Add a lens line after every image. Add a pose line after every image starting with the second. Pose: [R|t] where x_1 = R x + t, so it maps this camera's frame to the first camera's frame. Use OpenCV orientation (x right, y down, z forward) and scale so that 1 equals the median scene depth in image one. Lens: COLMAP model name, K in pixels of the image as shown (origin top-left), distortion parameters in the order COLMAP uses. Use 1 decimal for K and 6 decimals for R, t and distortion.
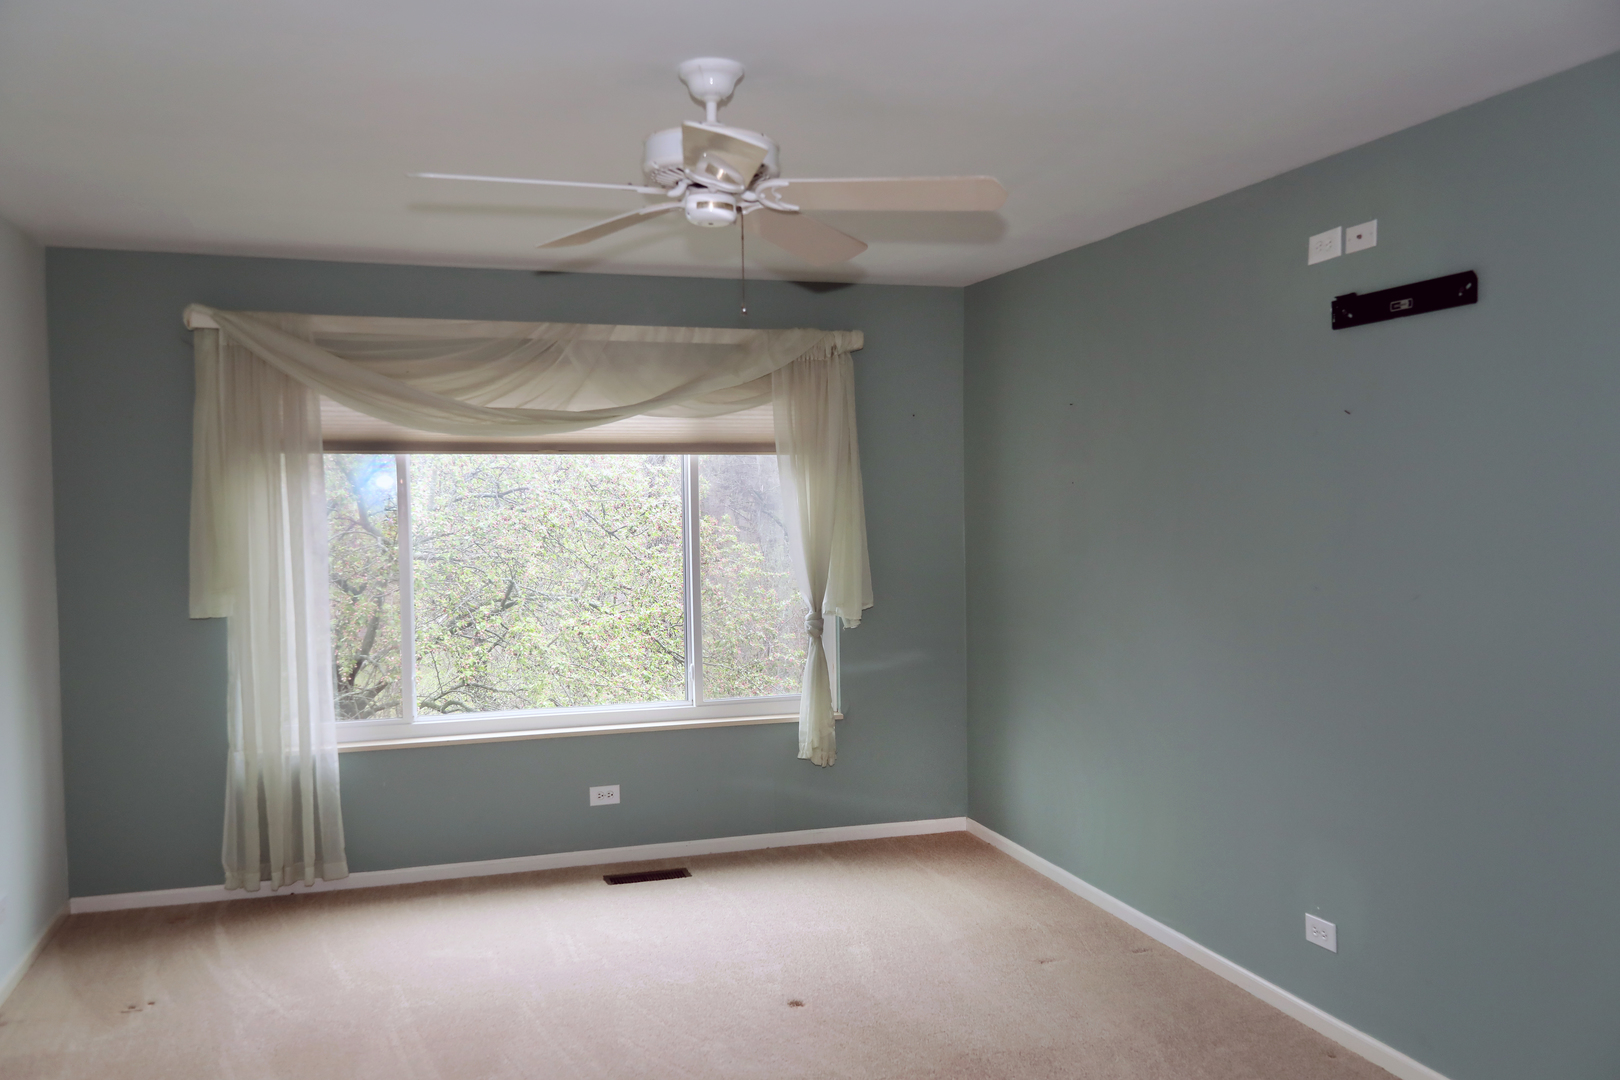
lens RADIAL K [[1281.5, 0, 810.0], [0, 1281.5, 540.0], [0, 0, 1]] dist [-0.004597, -0.013871]
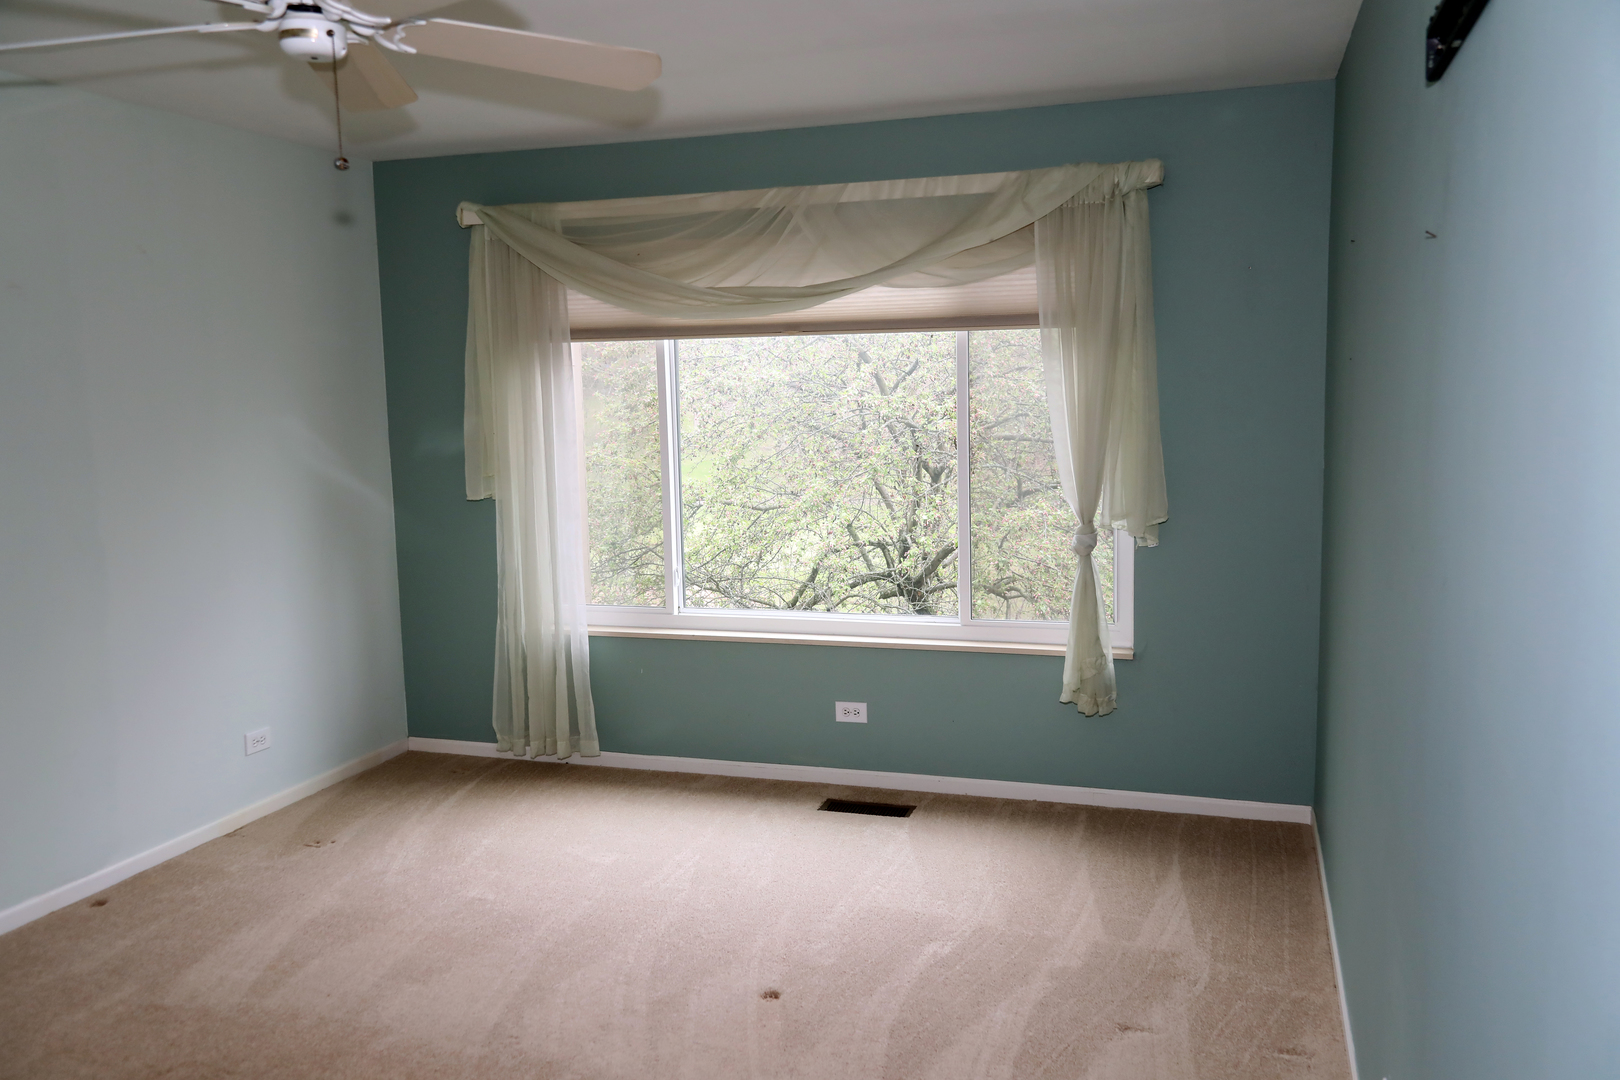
lens RADIAL K [[1328.6, 0, 810.0], [0, 1328.6, 540.0], [0, 0, 1]] dist [0.002704, -0.002899]
pose [[0.804659, 0.067740, -0.589861, 0.380200], [-0.003446, 0.993987, 0.109448, -0.026569], [0.593728, -0.086036, 0.800053, 0.247797]]
